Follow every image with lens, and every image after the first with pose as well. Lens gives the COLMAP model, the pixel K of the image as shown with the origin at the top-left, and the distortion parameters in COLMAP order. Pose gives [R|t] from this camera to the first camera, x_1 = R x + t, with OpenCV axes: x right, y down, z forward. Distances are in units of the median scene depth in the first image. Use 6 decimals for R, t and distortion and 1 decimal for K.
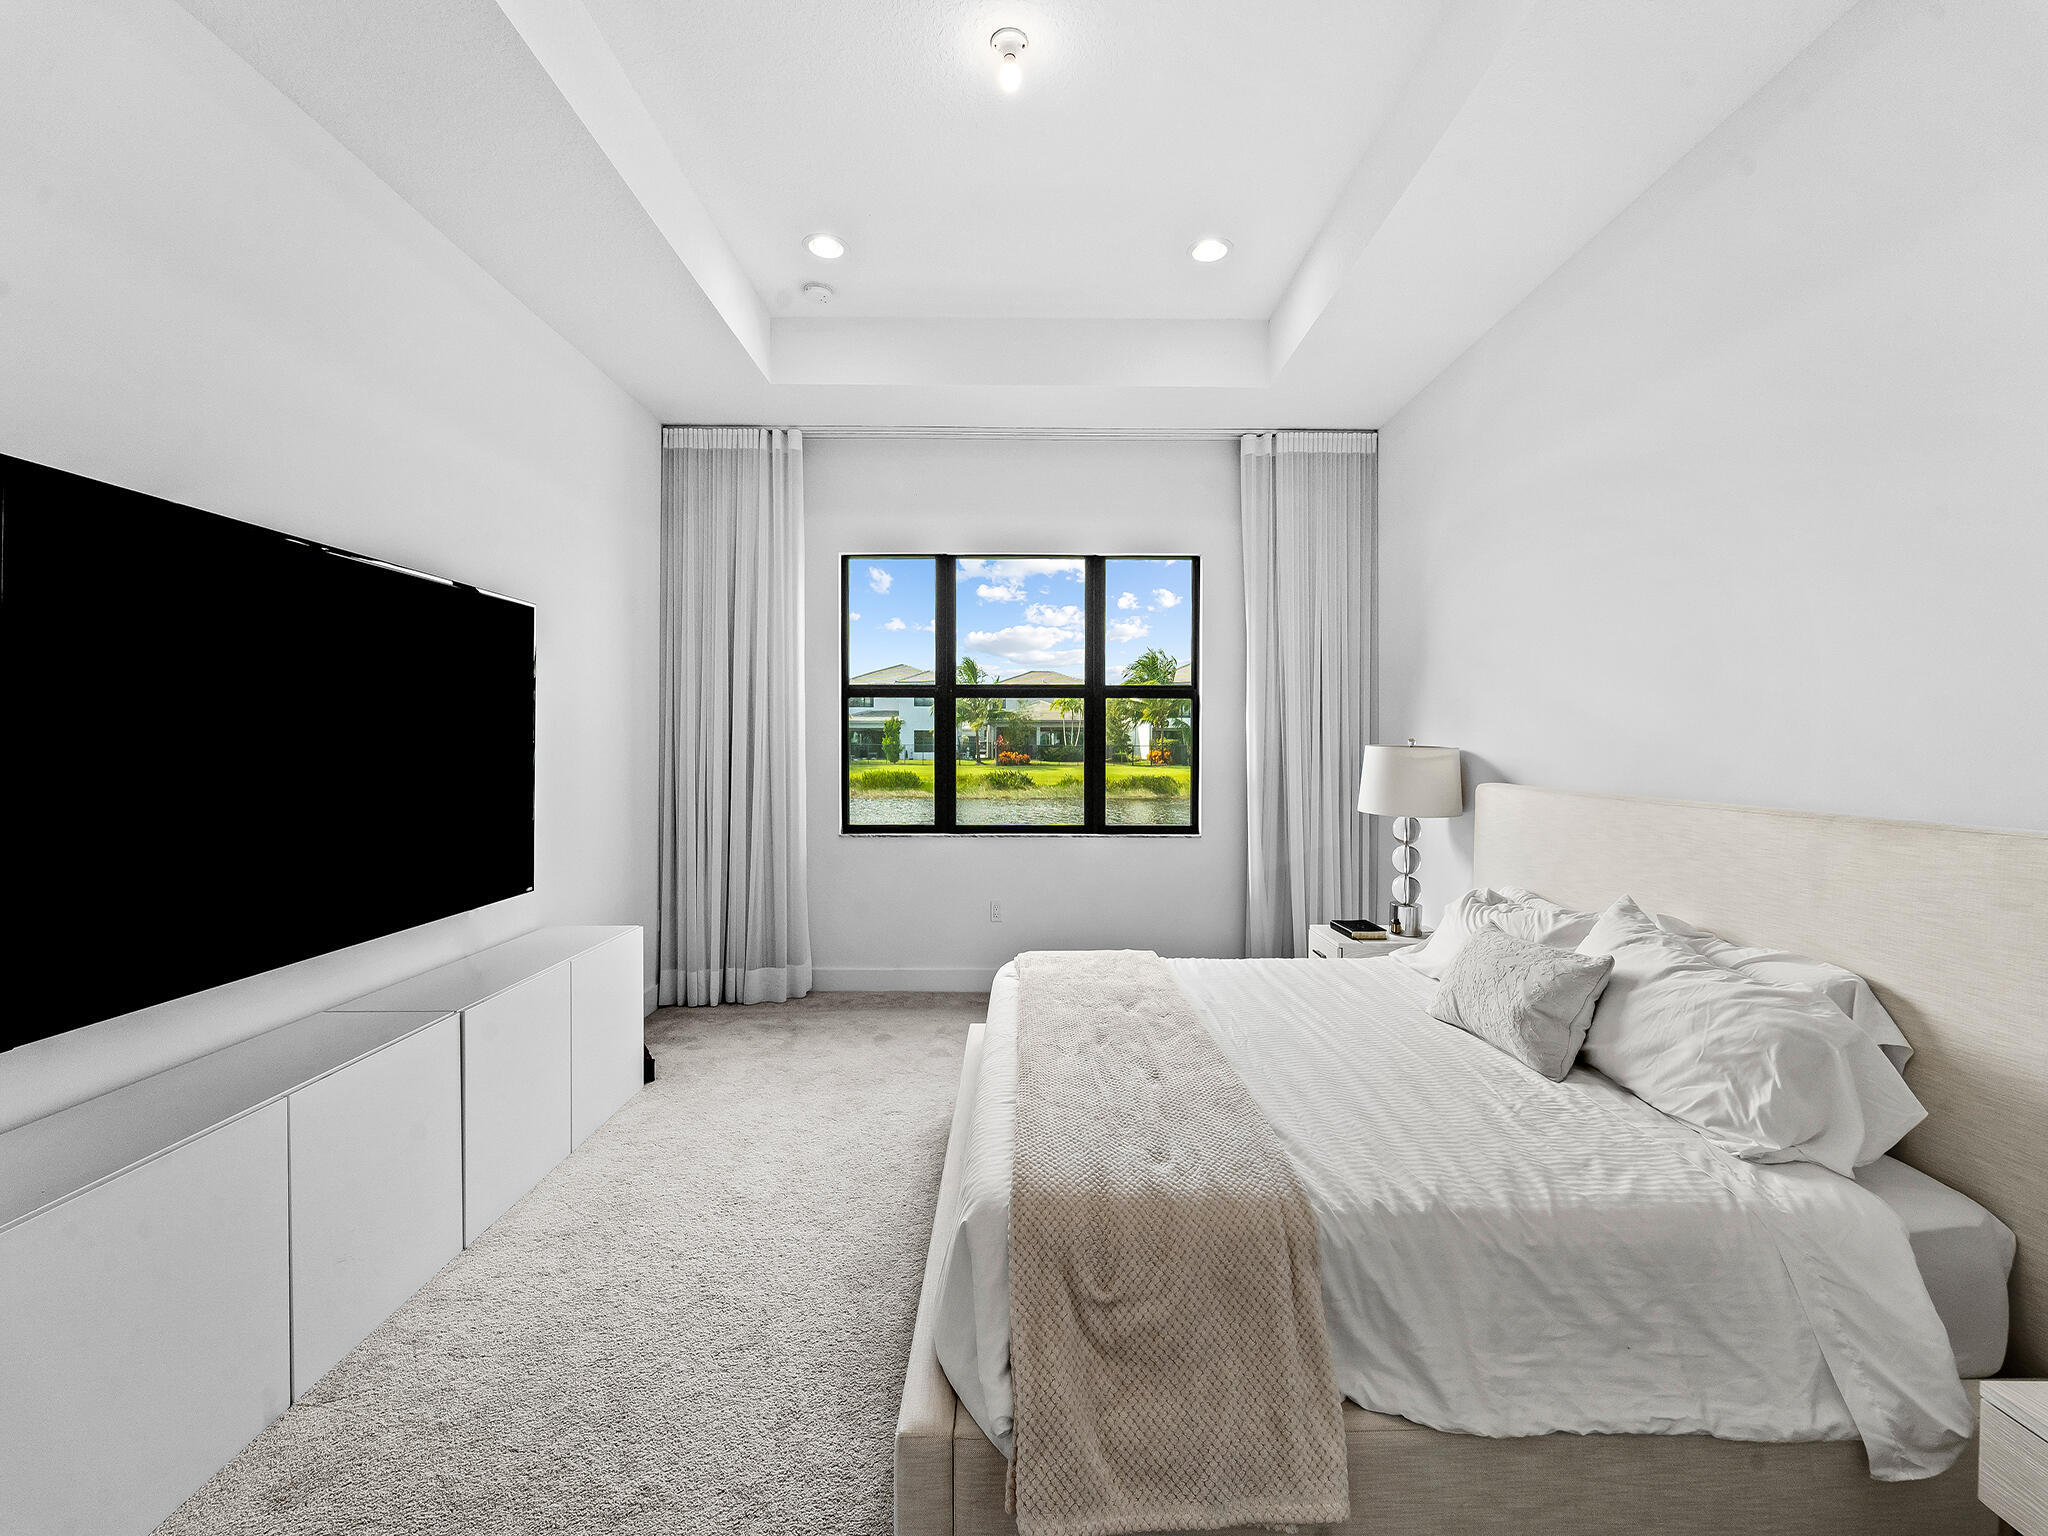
lens RADIAL K [[844.3, 0, 1004.1], [0, 844.3, 757.0], [0, 0, 1]] dist [0.002496, -0.000962]
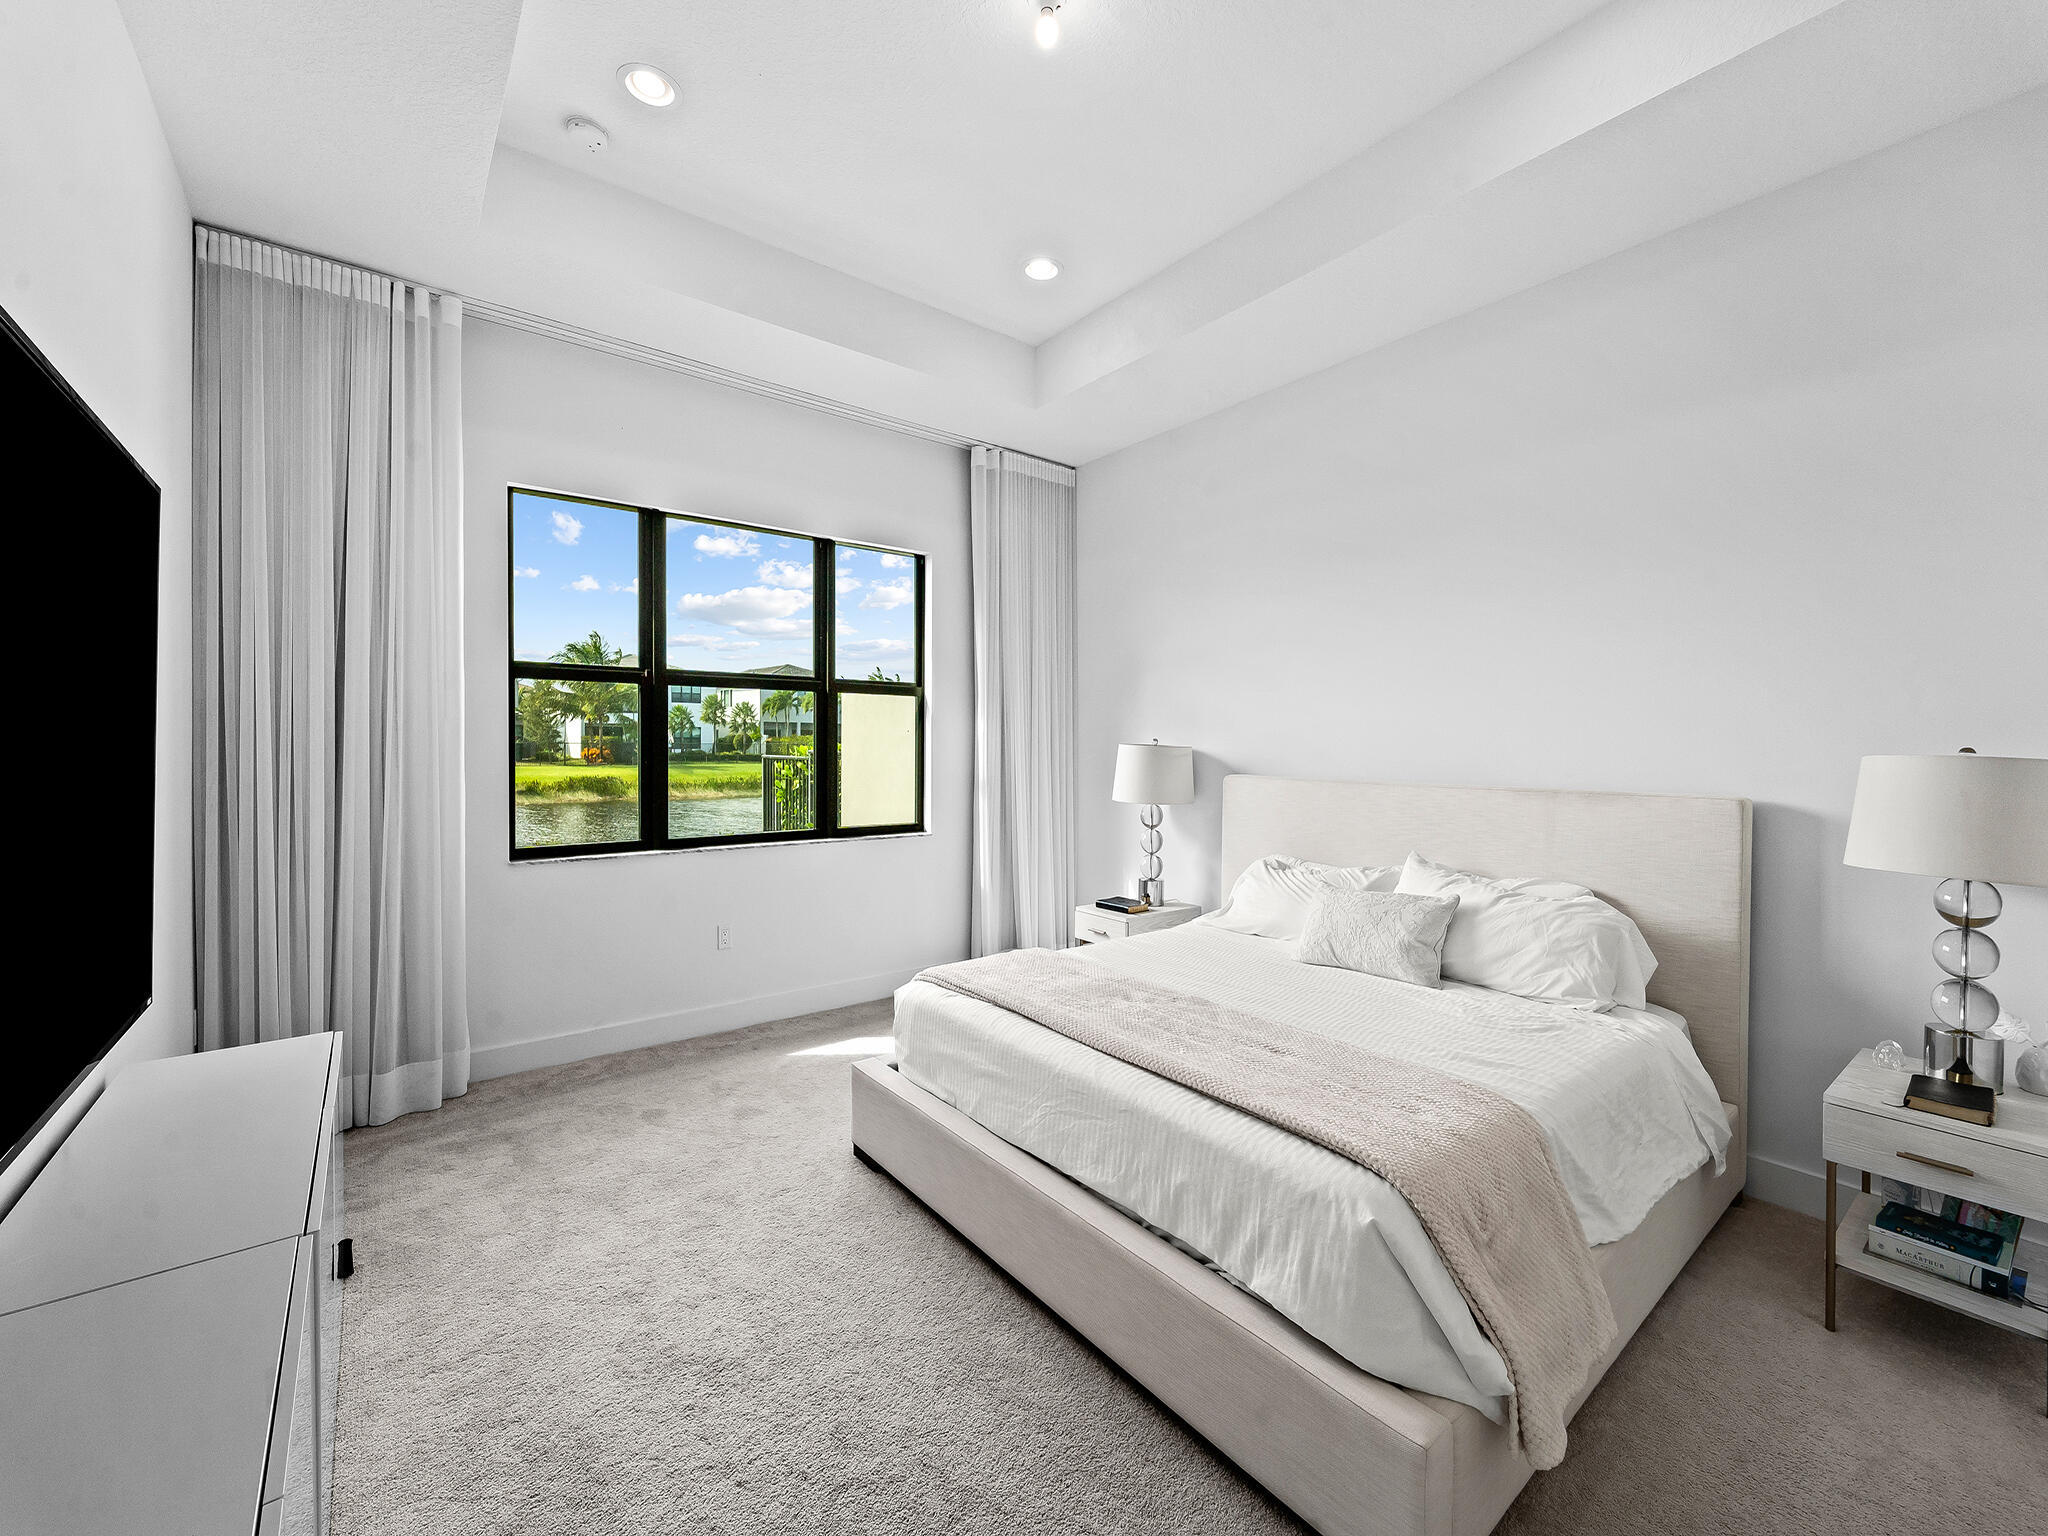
lens RADIAL K [[844.3, 0, 1012.8], [0, 844.3, 752.8], [0, 0, 1]] dist [0.002496, -0.000962]
pose [[0.787177, -0.003688, 0.616716, -0.326142], [0.005148, 0.999987, -0.000590, -0.001961], [-0.616706, 0.003639, 0.787185, 0.154126]]
